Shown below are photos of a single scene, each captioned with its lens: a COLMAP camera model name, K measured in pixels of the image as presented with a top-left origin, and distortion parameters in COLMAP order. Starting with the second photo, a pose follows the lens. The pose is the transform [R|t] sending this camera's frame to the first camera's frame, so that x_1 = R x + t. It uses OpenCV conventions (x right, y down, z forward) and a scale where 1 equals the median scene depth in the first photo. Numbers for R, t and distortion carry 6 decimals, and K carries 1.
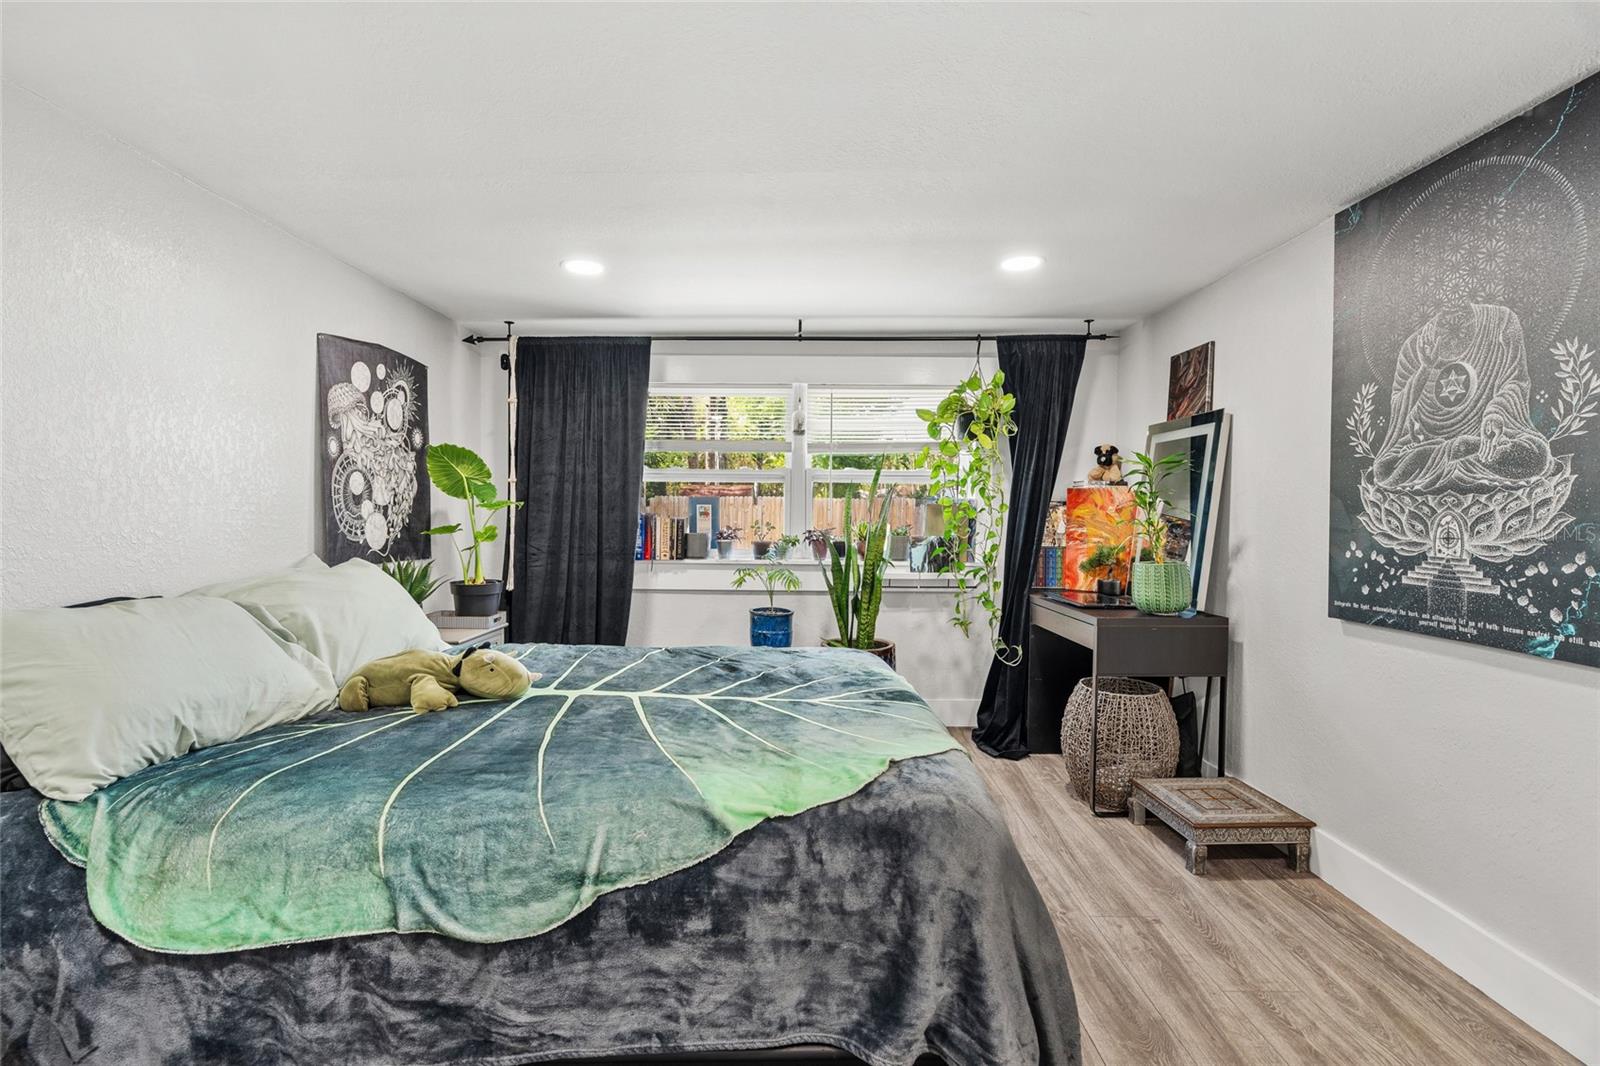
lens RADIAL K [[729.6, 0, 779.0], [0, 729.6, 531.5], [0, 0, 1]] dist [-0.006405, 0.002705]
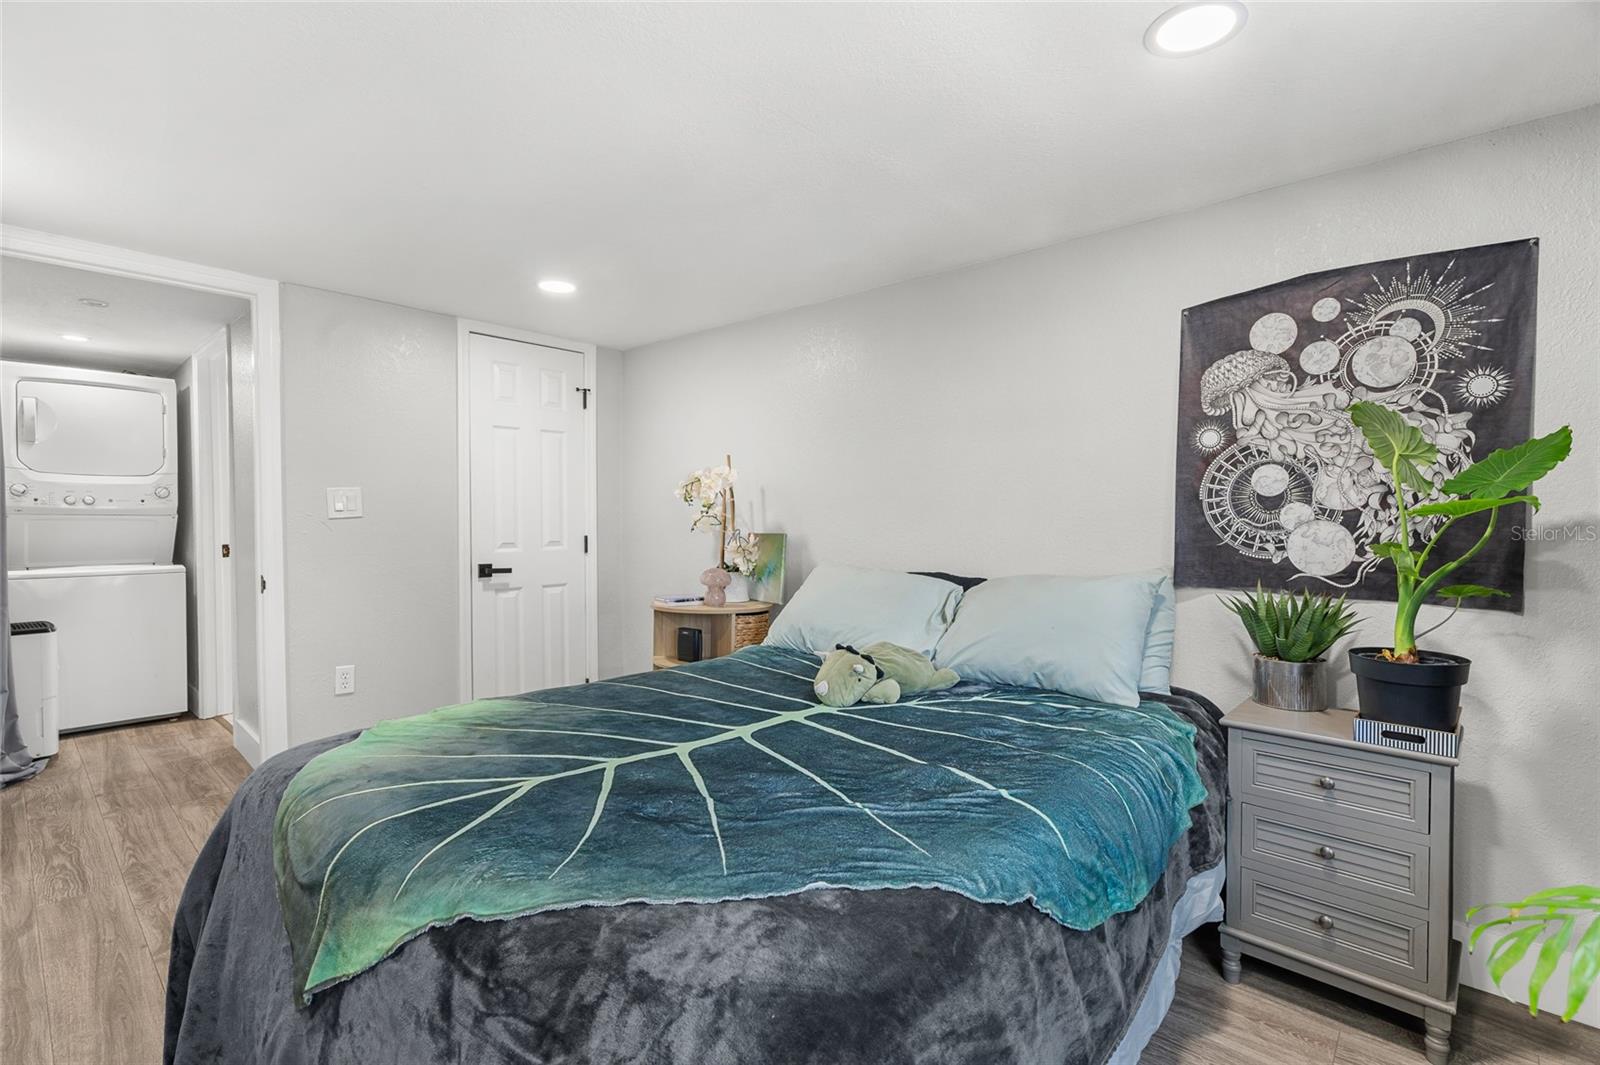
lens RADIAL K [[729.6, 0, 776.3], [0, 729.6, 526.4], [0, 0, 1]] dist [-0.006405, 0.002705]
pose [[-0.640793, 0.011765, -0.767623, 0.296464], [-0.023930, 0.999091, 0.035289, -0.033063], [0.767340, 0.040982, -0.639929, 1.065133]]
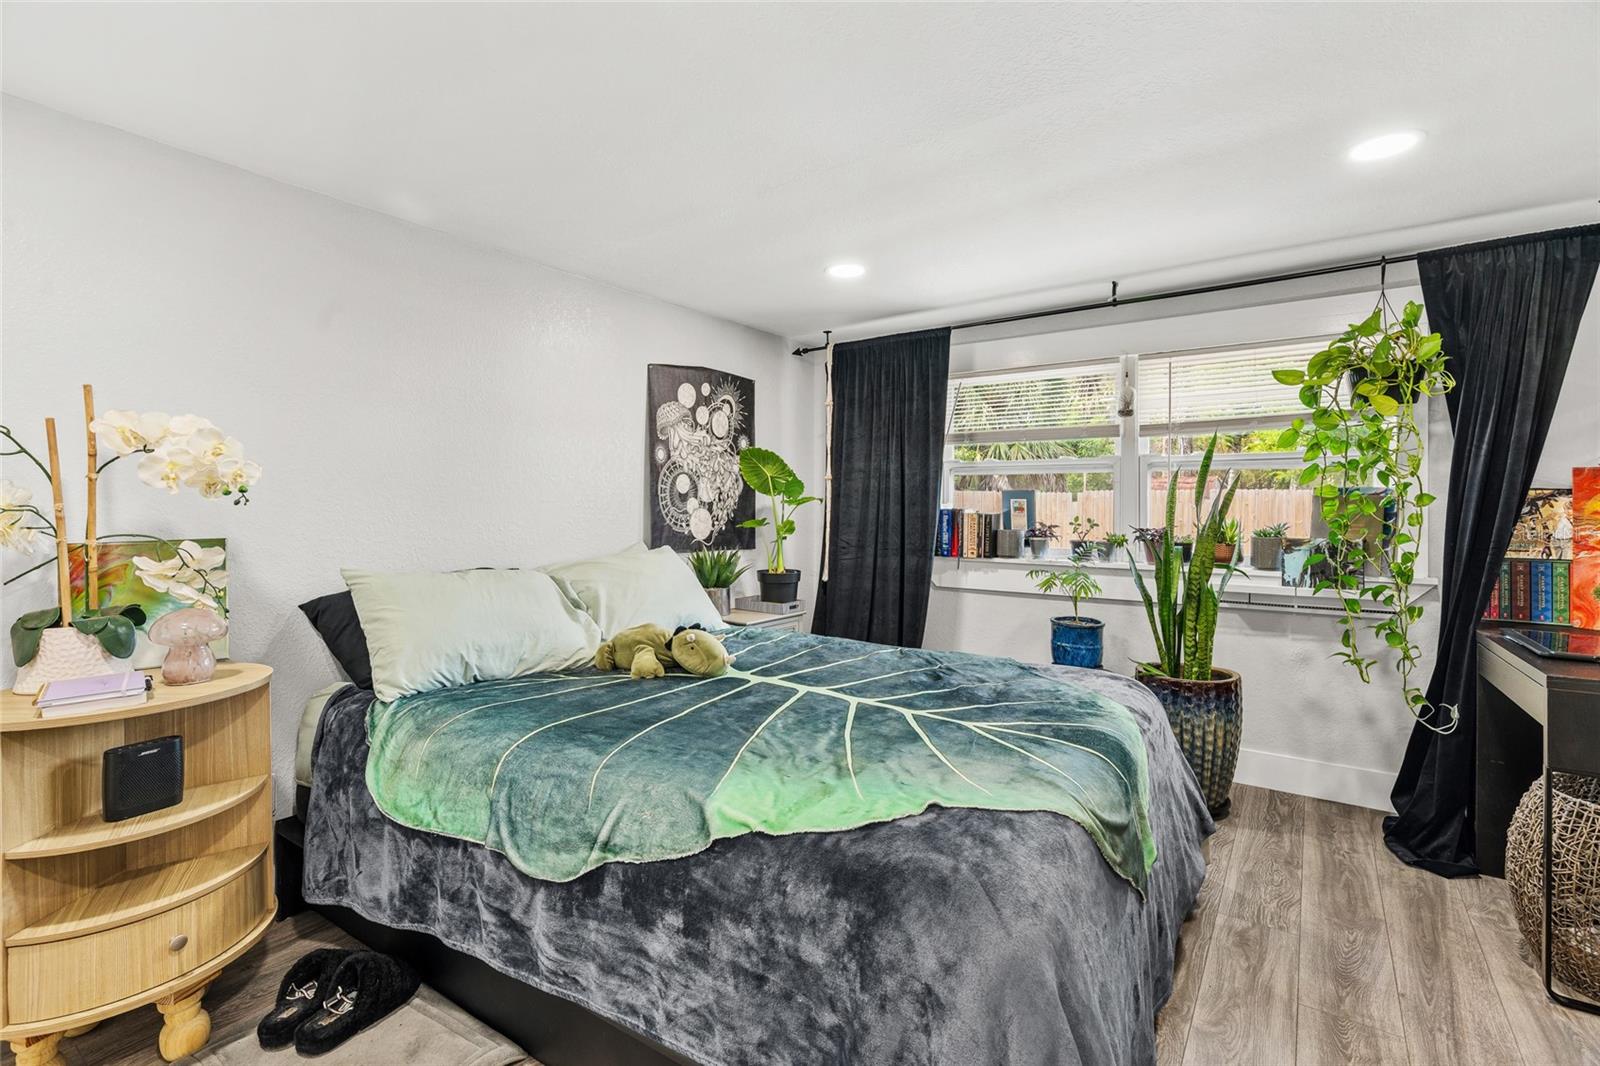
lens RADIAL K [[729.6, 0, 773.8], [0, 729.6, 502.4], [0, 0, 1]] dist [-0.006405, 0.002705]
pose [[0.817537, -0.006613, -0.575839, 0.231869], [-0.013590, 0.999434, -0.030771, -0.000315], [0.575716, 0.032982, 0.816984, 0.099774]]
